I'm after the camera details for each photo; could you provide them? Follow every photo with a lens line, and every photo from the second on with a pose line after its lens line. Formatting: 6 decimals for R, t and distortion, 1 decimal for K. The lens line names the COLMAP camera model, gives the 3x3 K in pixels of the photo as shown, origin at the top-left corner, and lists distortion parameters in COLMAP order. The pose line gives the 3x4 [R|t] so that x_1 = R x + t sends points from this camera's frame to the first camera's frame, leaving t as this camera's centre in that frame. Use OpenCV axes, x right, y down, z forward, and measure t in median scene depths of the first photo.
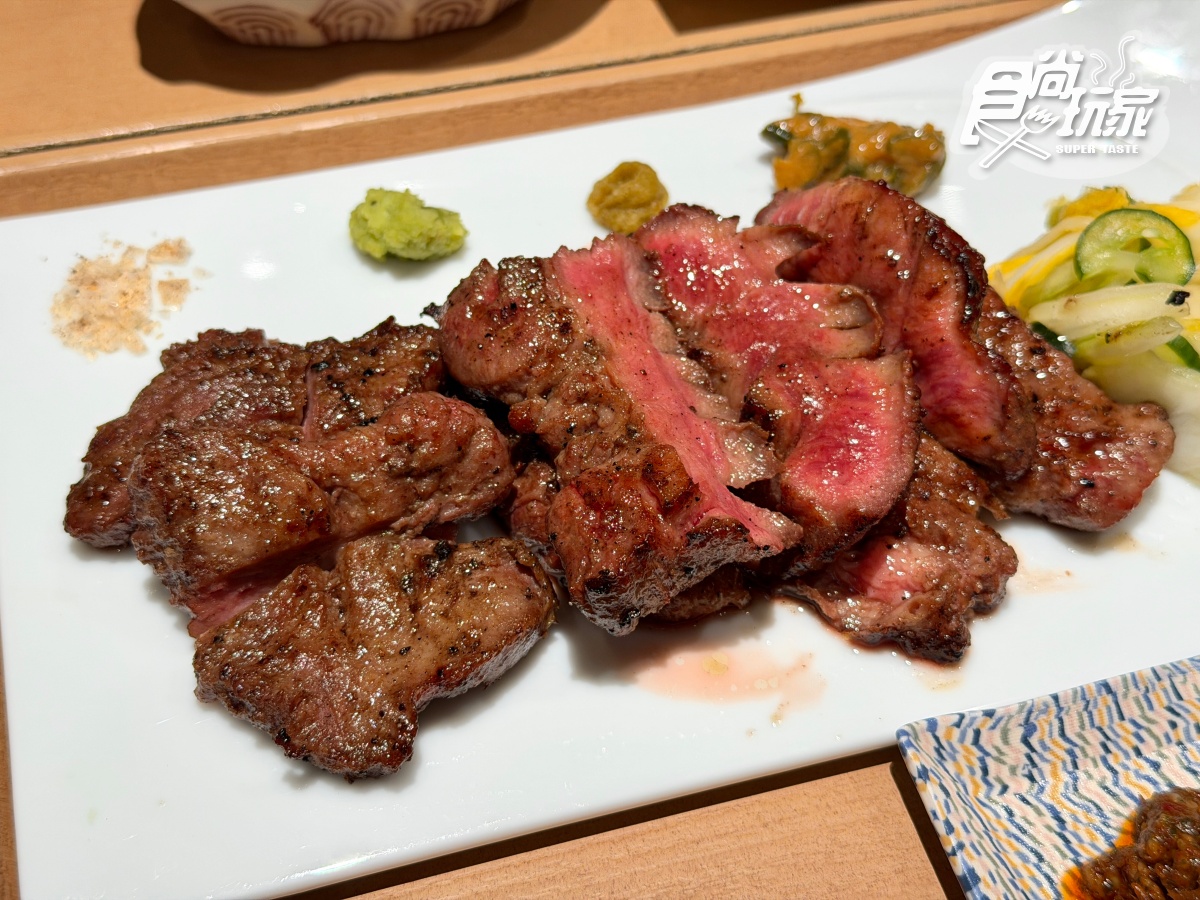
lens RADIAL K [[1738.0, 0, 600.0], [0, 1738.0, 456.7], [0, 0, 1]] dist [0.117926, 0.000000]
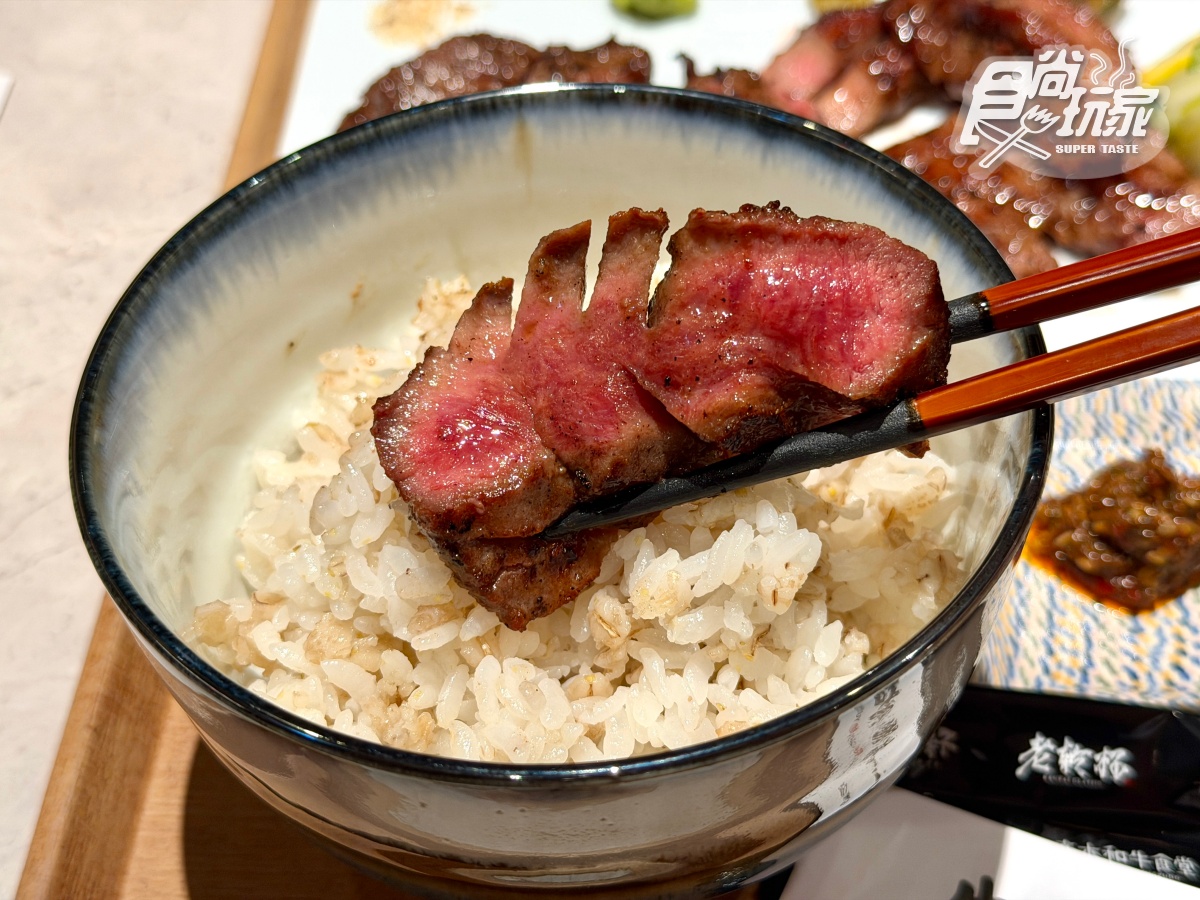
lens RADIAL K [[1738.0, 0, 600.8], [0, 1738.0, 447.5], [0, 0, 1]] dist [0.117926, 0.000000]
pose [[0.944603, 0.171481, -0.279857, 0.302593], [-0.203909, 0.974753, -0.090982, 0.344949], [0.257190, 0.143008, 0.955721, -0.185288]]
